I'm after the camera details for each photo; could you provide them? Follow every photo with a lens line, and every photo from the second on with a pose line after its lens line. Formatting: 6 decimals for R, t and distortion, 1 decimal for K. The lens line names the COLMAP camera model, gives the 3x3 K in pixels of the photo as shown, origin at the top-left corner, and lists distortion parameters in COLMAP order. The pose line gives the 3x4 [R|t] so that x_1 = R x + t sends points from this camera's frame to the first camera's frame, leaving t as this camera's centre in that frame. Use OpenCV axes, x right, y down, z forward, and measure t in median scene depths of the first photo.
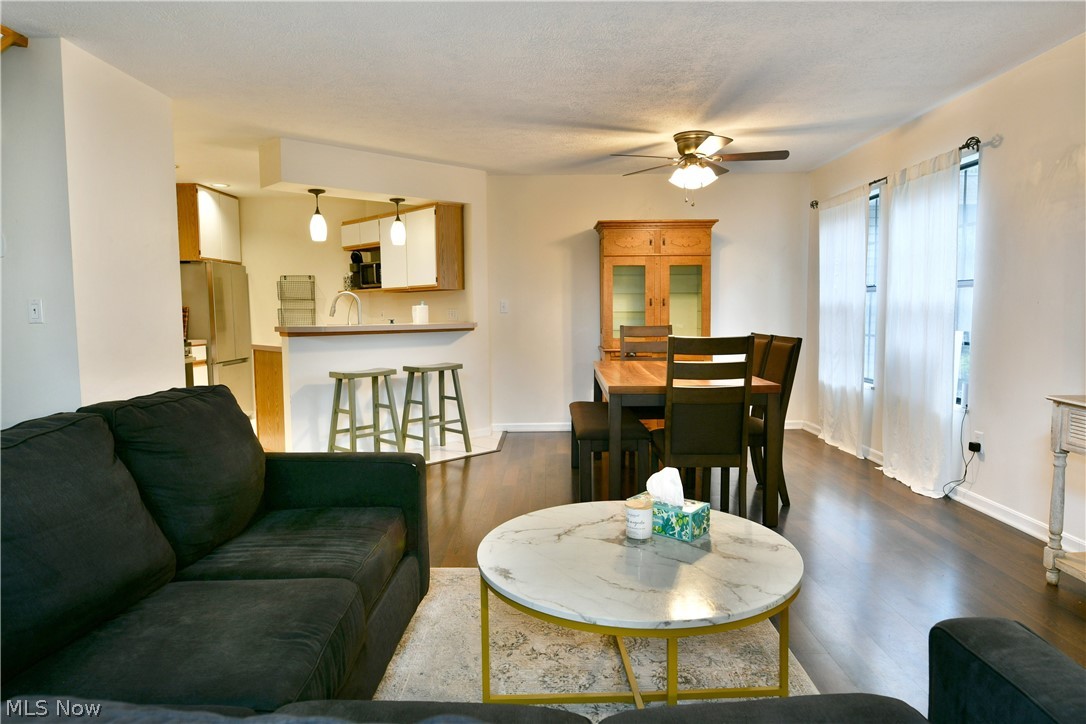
lens RADIAL K [[659.3, 0, 539.6], [0, 659.3, 359.0], [0, 0, 1]] dist [-0.008987, -0.011544]
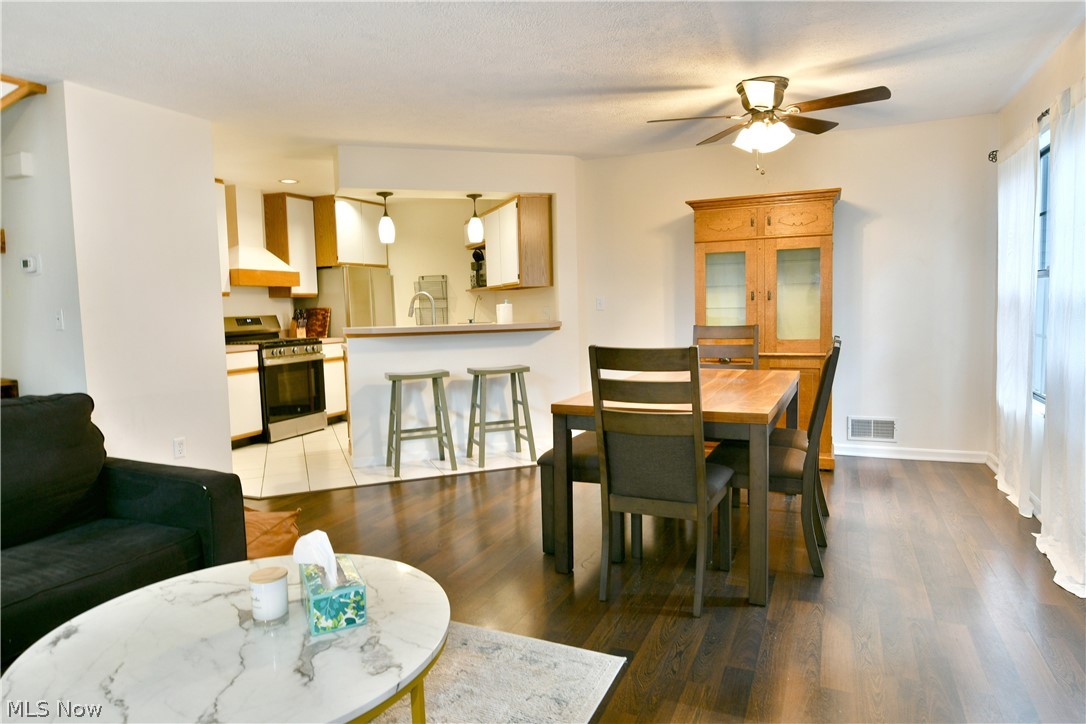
lens RADIAL K [[659.3, 0, 539.6], [0, 659.3, 359.0], [0, 0, 1]] dist [-0.008987, -0.011544]
pose [[0.917048, 0.017956, -0.398373, 0.251931], [-0.012940, 0.999800, 0.015277, -0.016766], [0.398567, -0.008855, 0.917096, 0.140956]]
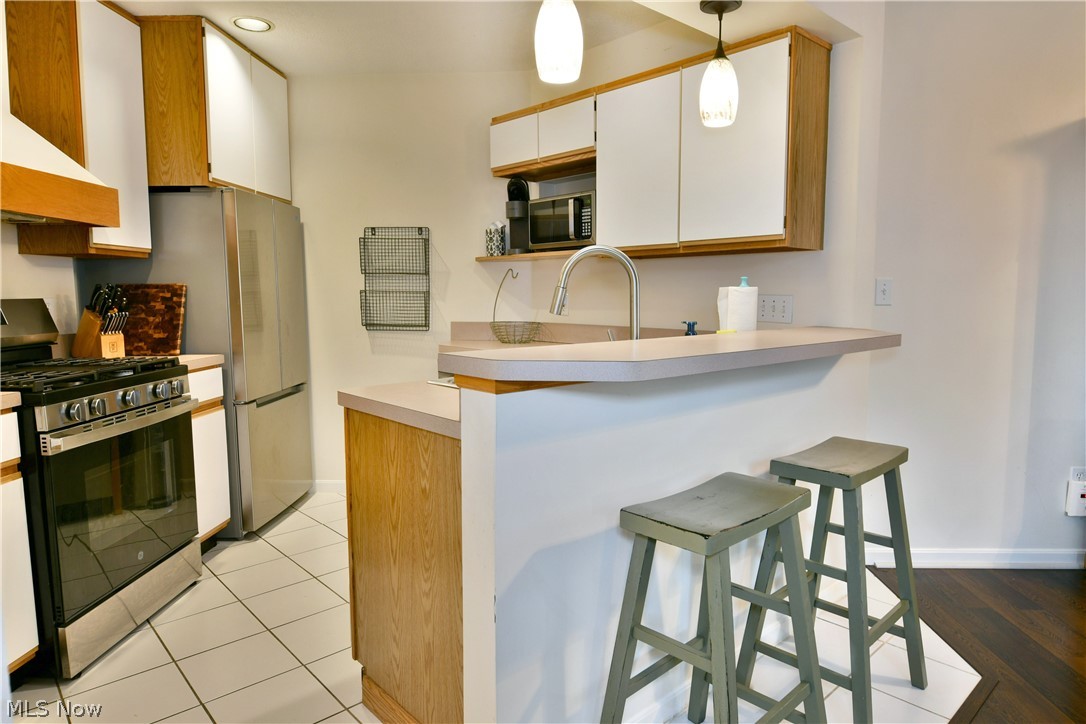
lens RADIAL K [[659.3, 0, 539.6], [0, 659.3, 359.0], [0, 0, 1]] dist [-0.008987, -0.011544]
pose [[0.999189, 0.014109, -0.037724, -0.289351], [-0.013116, 0.999564, 0.026443, -0.046048], [0.038080, -0.025926, 0.998938, 0.592818]]
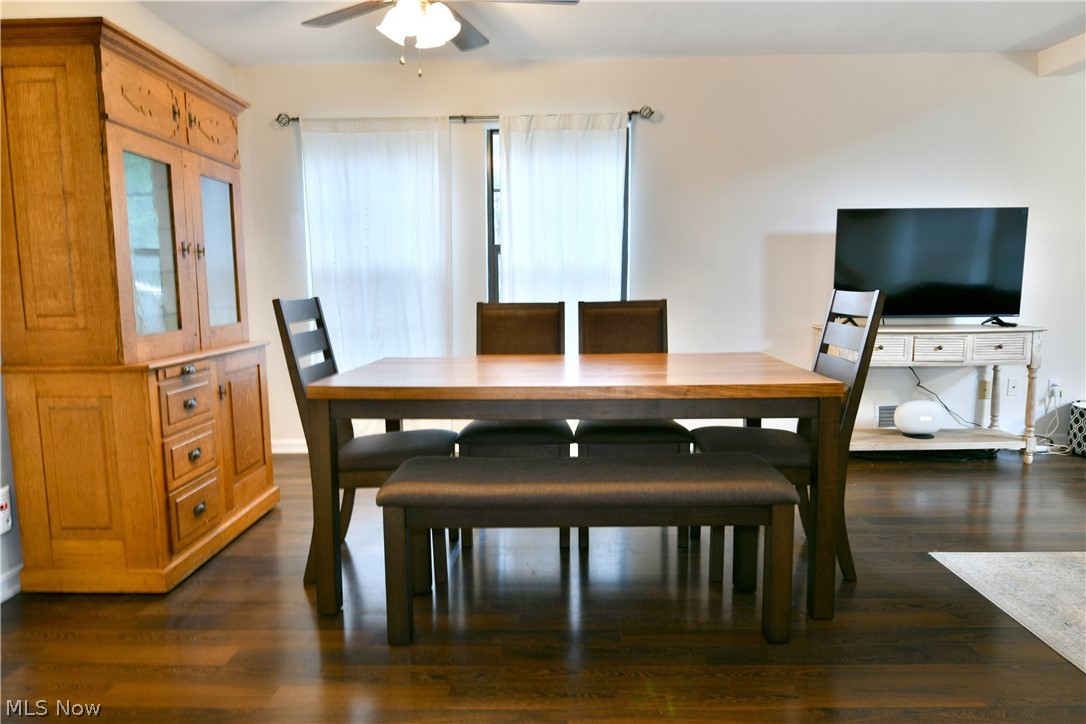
lens RADIAL K [[650.2, 0, 543.0], [0, 650.2, 362.0], [0, 0, 1]] dist [0.002642, -0.021497]
pose [[0.009270, -0.108694, 0.994032, -0.274720], [0.088532, 0.990260, 0.107456, -0.036357], [-0.996030, 0.087008, 0.018803, 0.749303]]
